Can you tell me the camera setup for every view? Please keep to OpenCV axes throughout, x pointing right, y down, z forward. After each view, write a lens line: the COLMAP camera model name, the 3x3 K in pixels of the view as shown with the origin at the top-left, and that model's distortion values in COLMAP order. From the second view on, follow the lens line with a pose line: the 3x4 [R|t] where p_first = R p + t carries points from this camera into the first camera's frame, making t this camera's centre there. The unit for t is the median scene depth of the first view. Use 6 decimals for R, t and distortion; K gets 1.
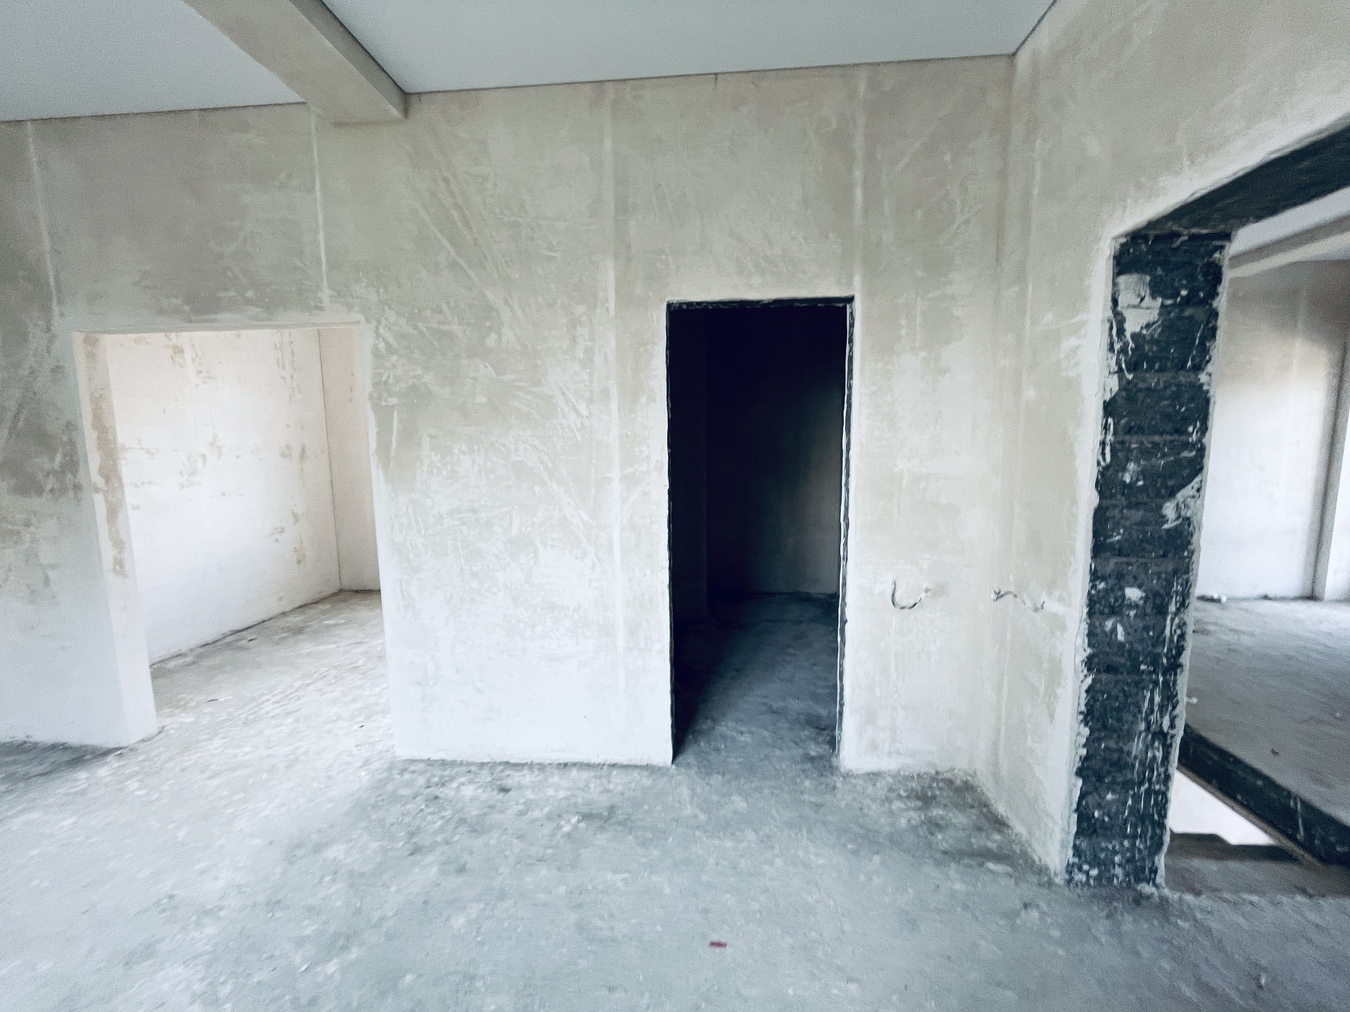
lens RADIAL K [[544.1, 0, 675.5], [0, 544.1, 505.6], [0, 0, 1]] dist [-0.001959, 0.001121]
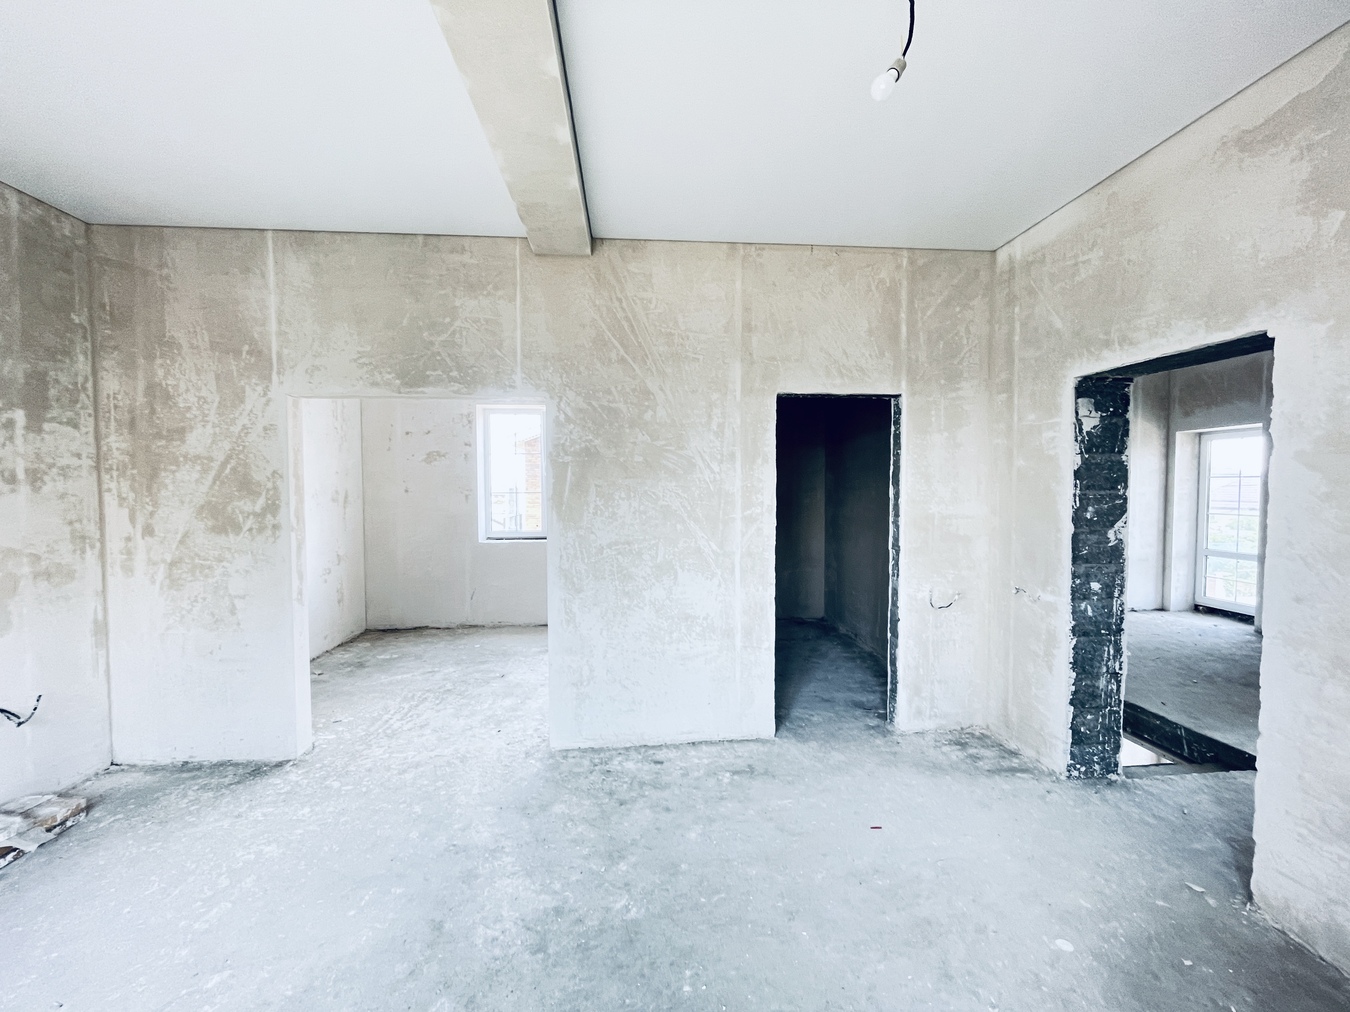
lens RADIAL K [[544.1, 0, 675.8], [0, 544.1, 506.5], [0, 0, 1]] dist [-0.001959, 0.001121]
pose [[0.987184, 0.002015, 0.159571, -0.493568], [0.011264, 0.996546, -0.082271, 0.031827], [-0.159185, 0.083014, 0.983752, -0.318708]]
